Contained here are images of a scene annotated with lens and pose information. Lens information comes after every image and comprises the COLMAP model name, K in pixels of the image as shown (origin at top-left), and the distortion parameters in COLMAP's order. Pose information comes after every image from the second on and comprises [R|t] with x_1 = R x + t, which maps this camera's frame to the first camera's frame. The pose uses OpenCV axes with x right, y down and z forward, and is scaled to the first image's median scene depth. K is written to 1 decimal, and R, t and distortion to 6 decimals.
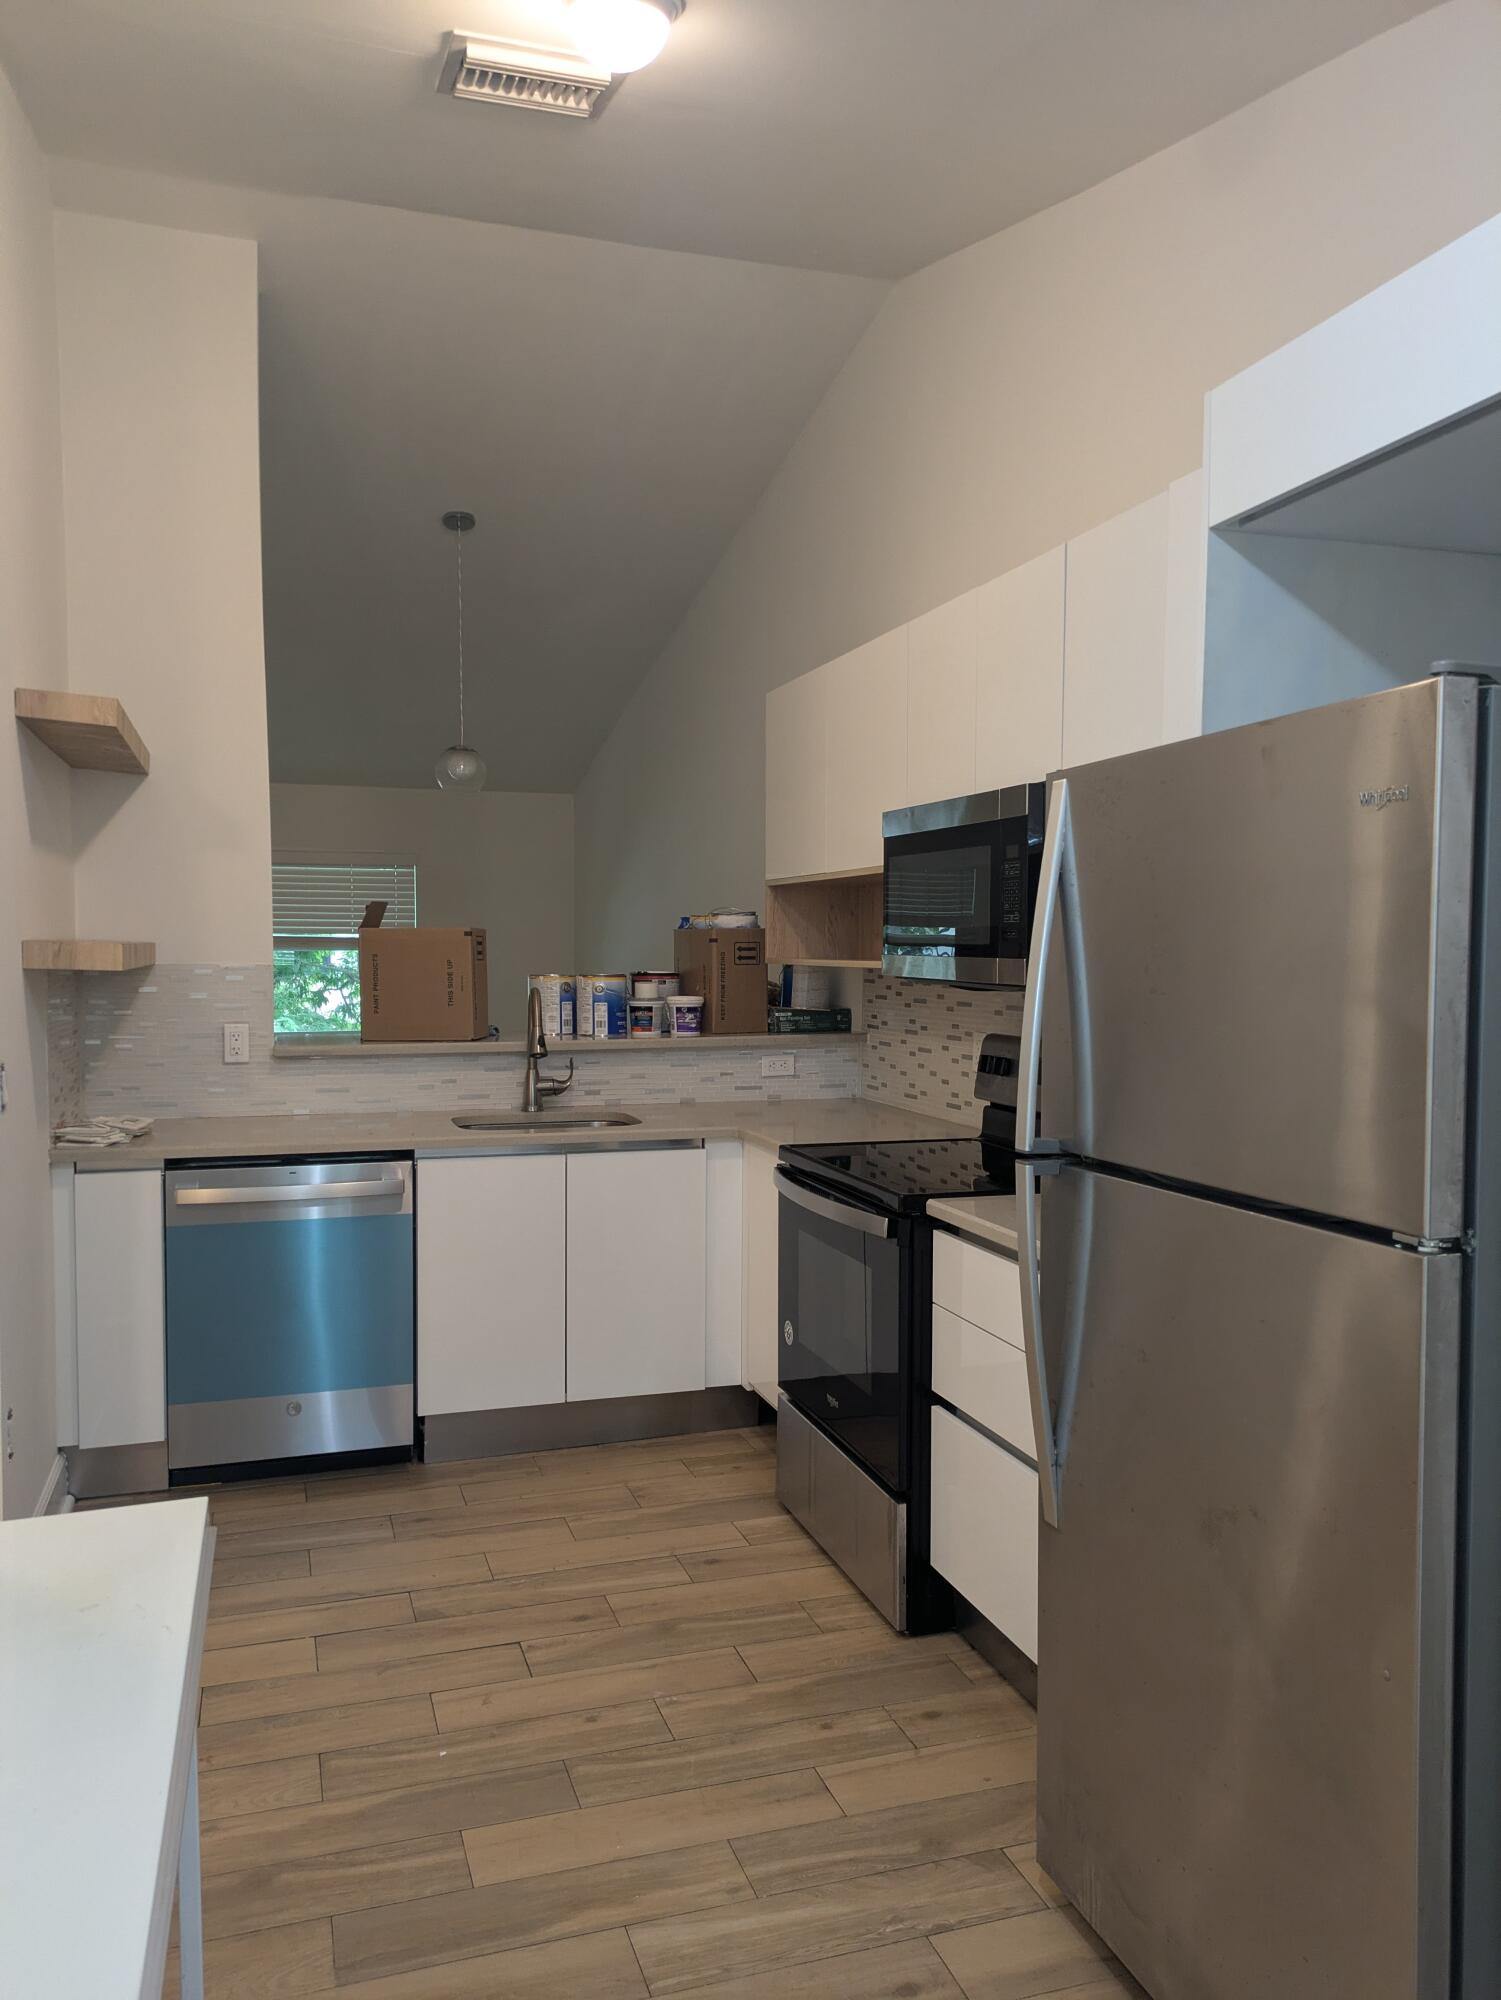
lens RADIAL K [[1465.6, 0, 747.4], [0, 1465.6, 1002.6], [0, 0, 1]] dist [0.010329, 0.000621]
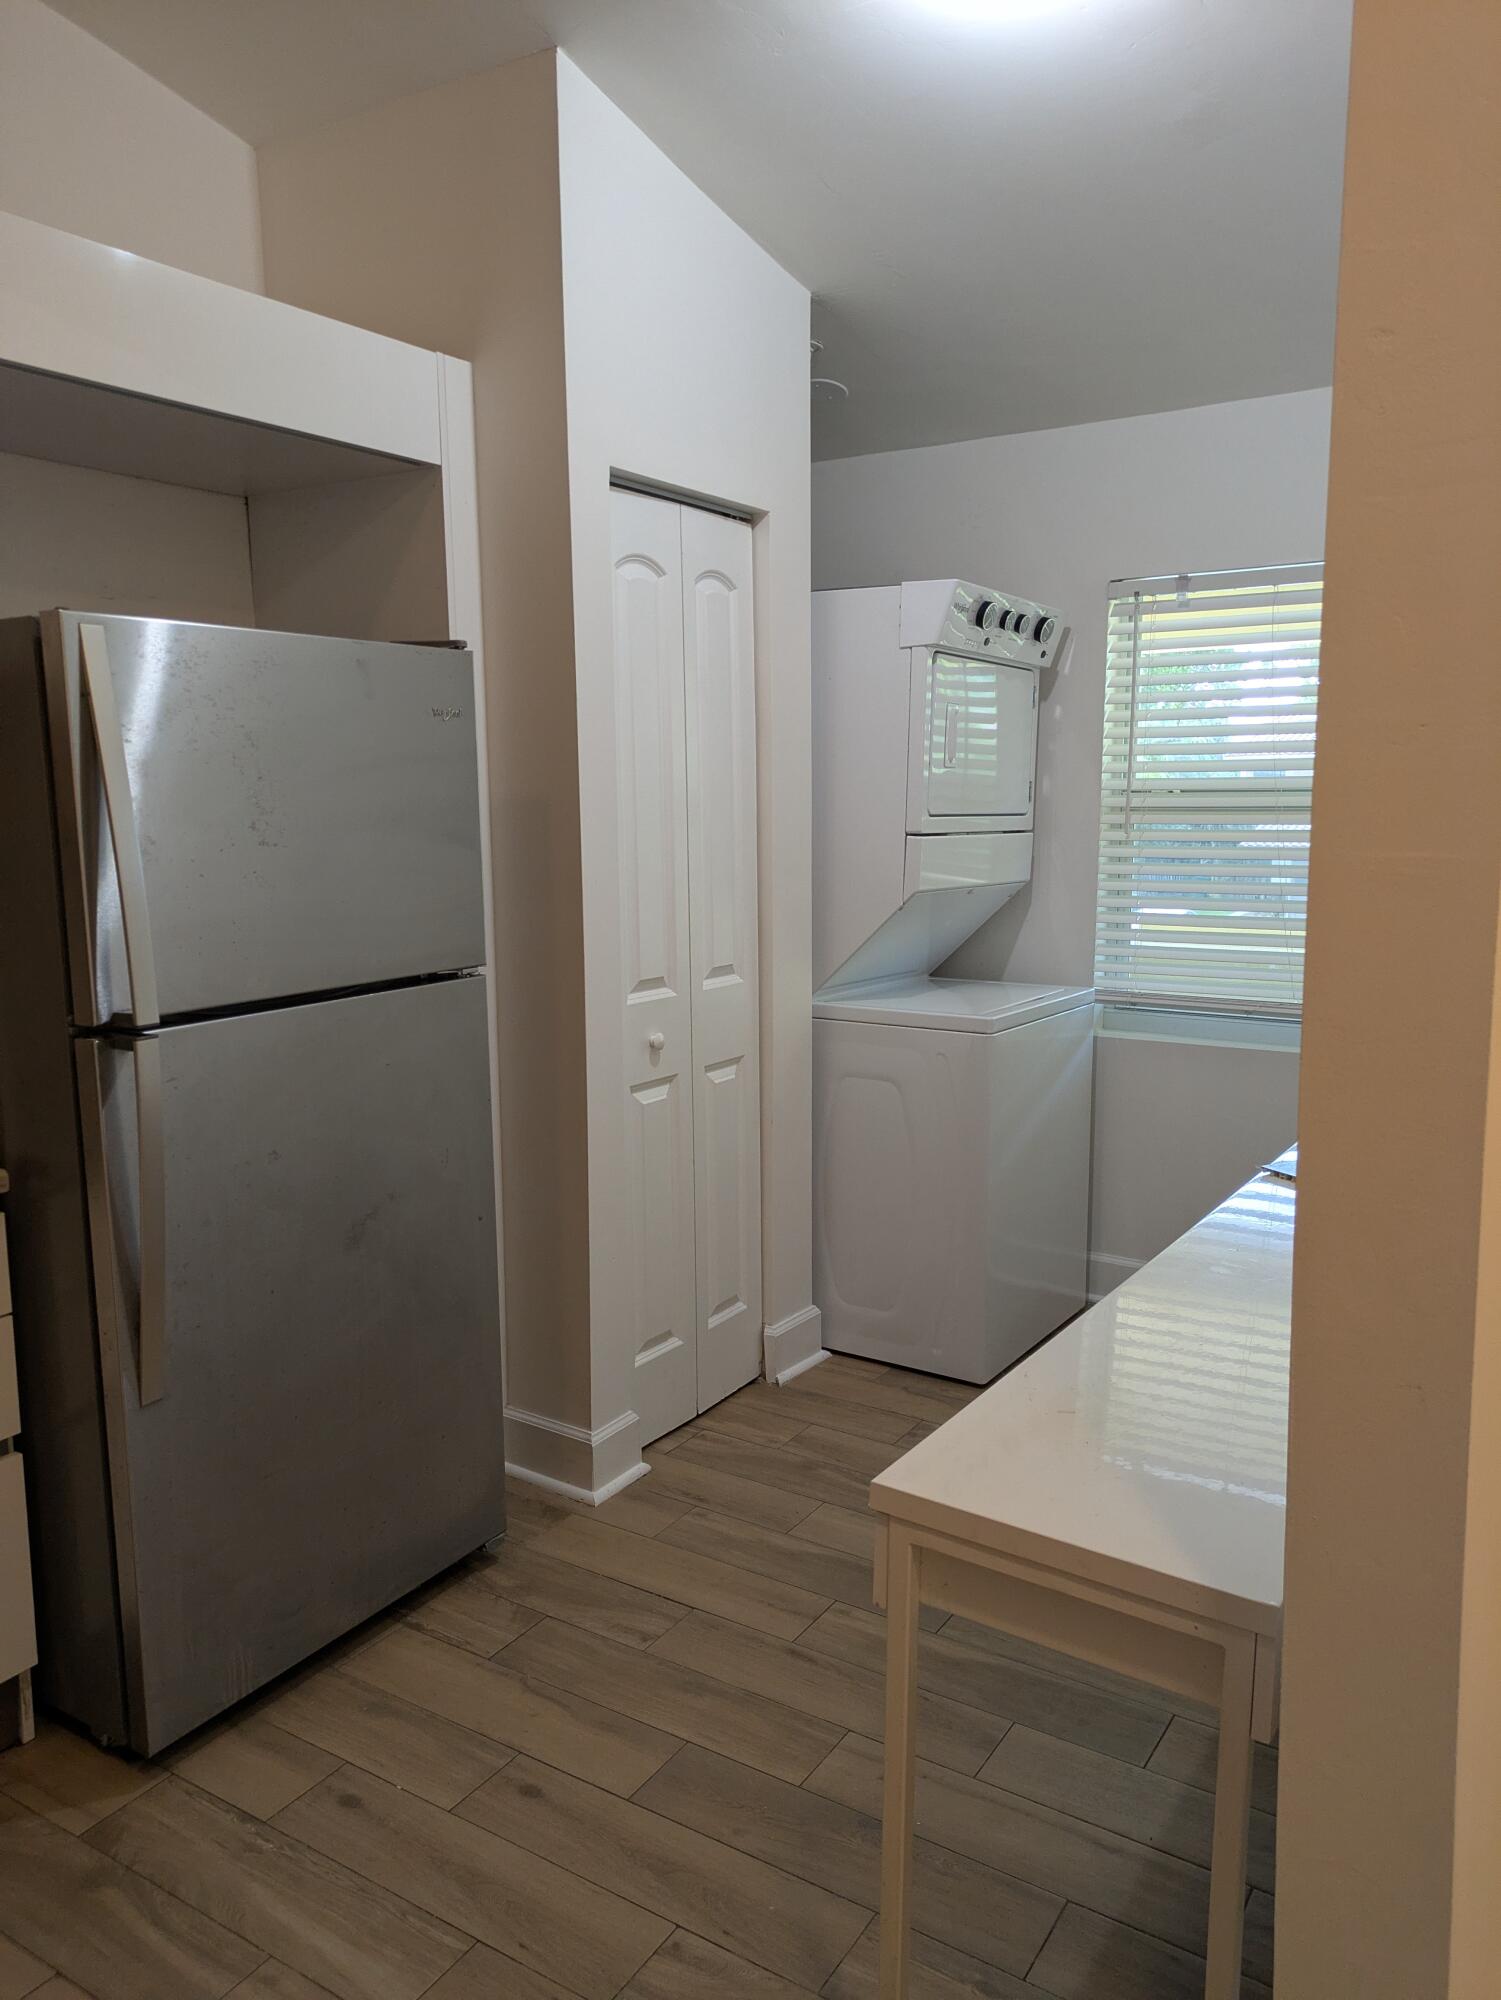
lens RADIAL K [[1465.6, 0, 749.7], [0, 1465.6, 1004.0], [0, 0, 1]] dist [0.010329, 0.000621]
pose [[-0.635019, -0.108380, 0.764856, -0.755639], [0.032621, 0.985464, 0.166723, -0.053059], [-0.771807, 0.130823, -0.622253, 1.260553]]
